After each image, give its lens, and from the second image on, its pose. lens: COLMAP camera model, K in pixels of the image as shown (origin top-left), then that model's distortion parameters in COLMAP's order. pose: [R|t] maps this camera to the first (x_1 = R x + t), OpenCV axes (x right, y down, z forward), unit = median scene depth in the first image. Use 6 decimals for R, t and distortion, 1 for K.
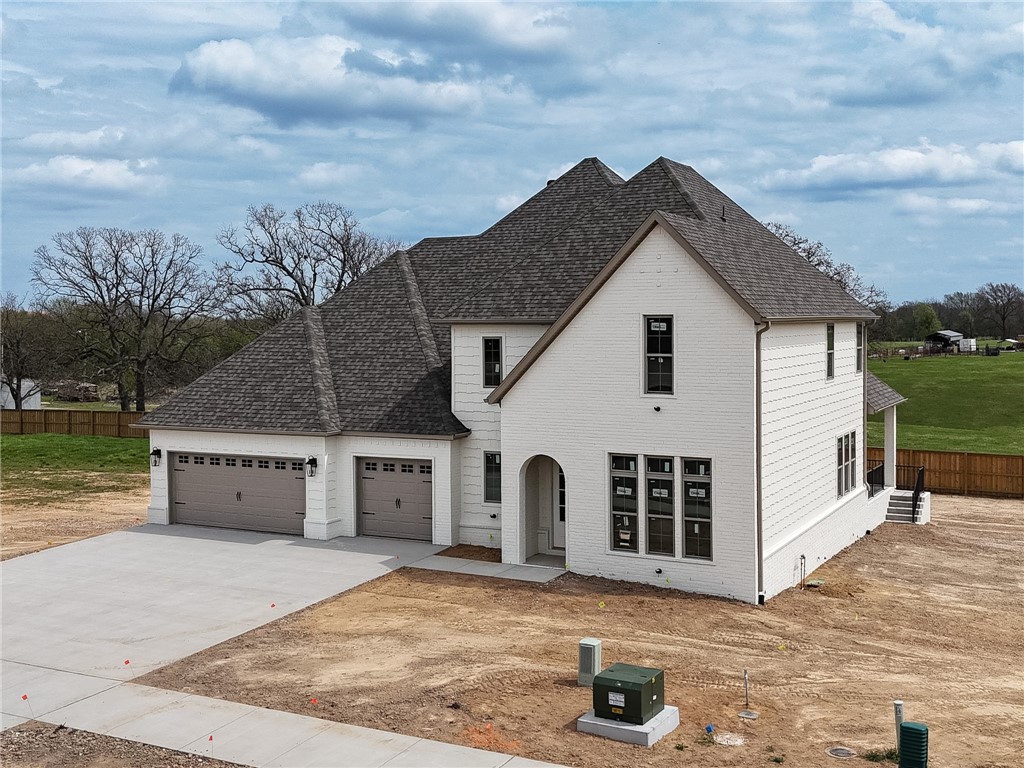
lens RADIAL K [[1100.0, 0, 514.0], [0, 1100.0, 332.8], [0, 0, 1]] dist [0.028546, 0.005813]
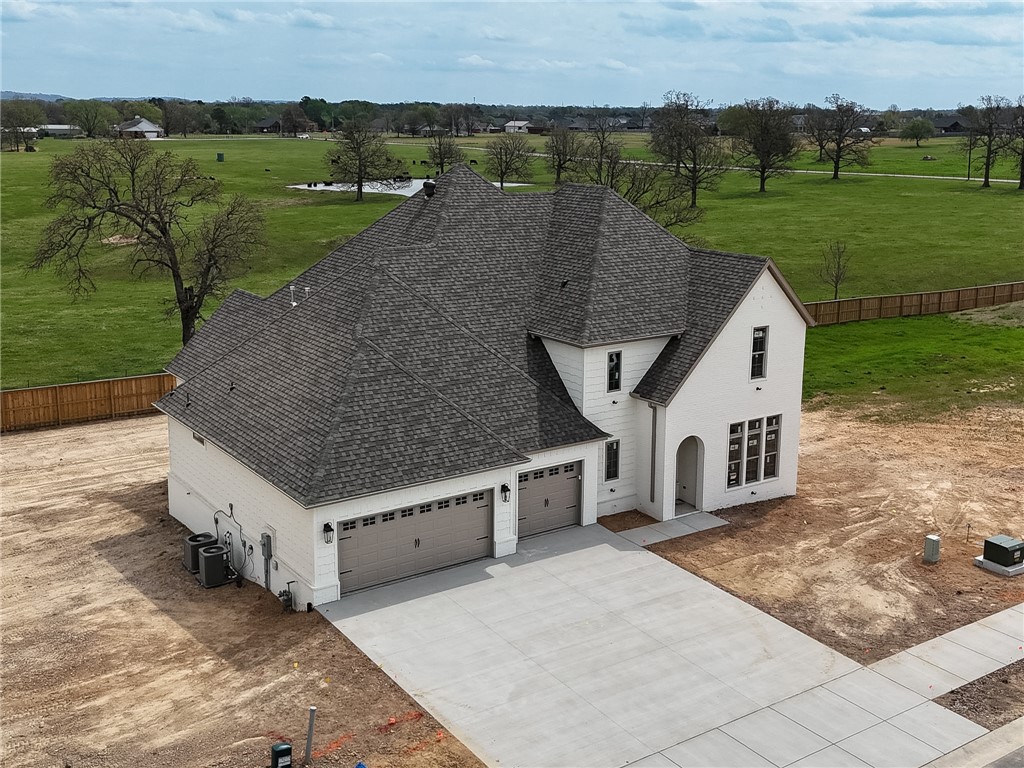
lens RADIAL K [[1165.7, 0, 491.9], [0, 1165.7, 314.7], [0, 0, 1]] dist [0.001706, -0.028754]
pose [[0.476833, -0.147493, 0.866531, -1.378998], [0.001923, 0.985994, 0.166769, -0.290474], [-0.878992, -0.077855, 0.470438, 0.573915]]
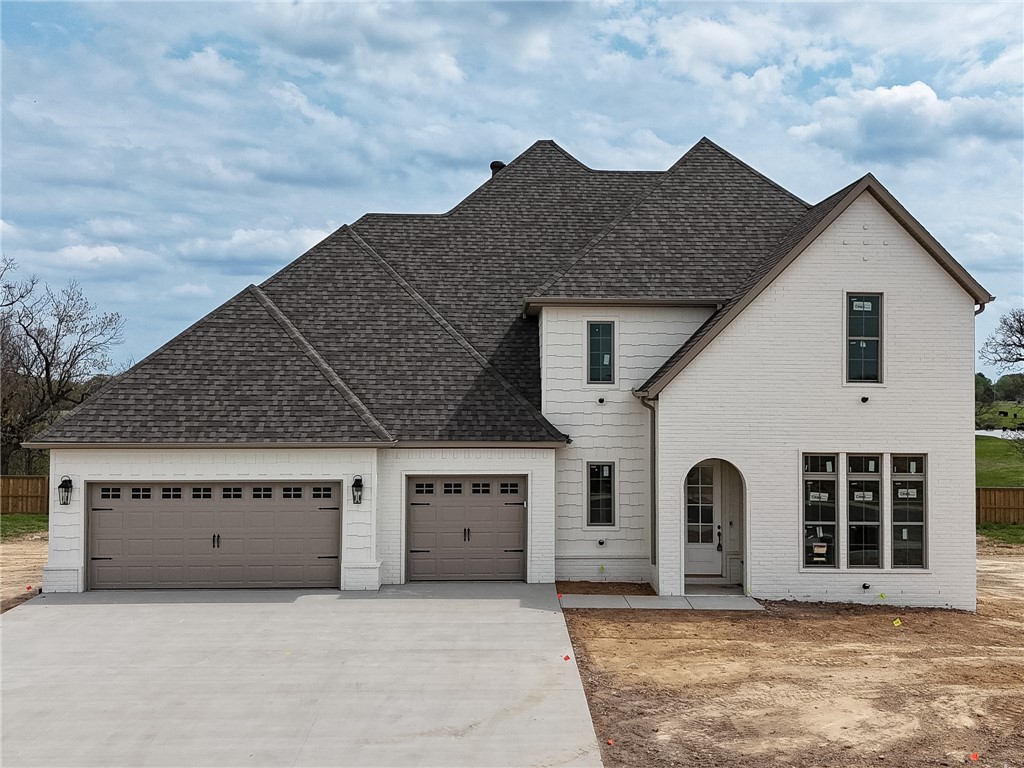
lens RADIAL K [[1128.0, 0, 510.5], [0, 1128.0, 350.6], [0, 0, 1]] dist [0.108394, -0.204177]
pose [[0.872258, 0.034173, 0.487851, -0.551987], [-0.009383, 0.998541, -0.053169, 0.080025], [-0.488957, 0.041800, 0.871306, 0.341792]]
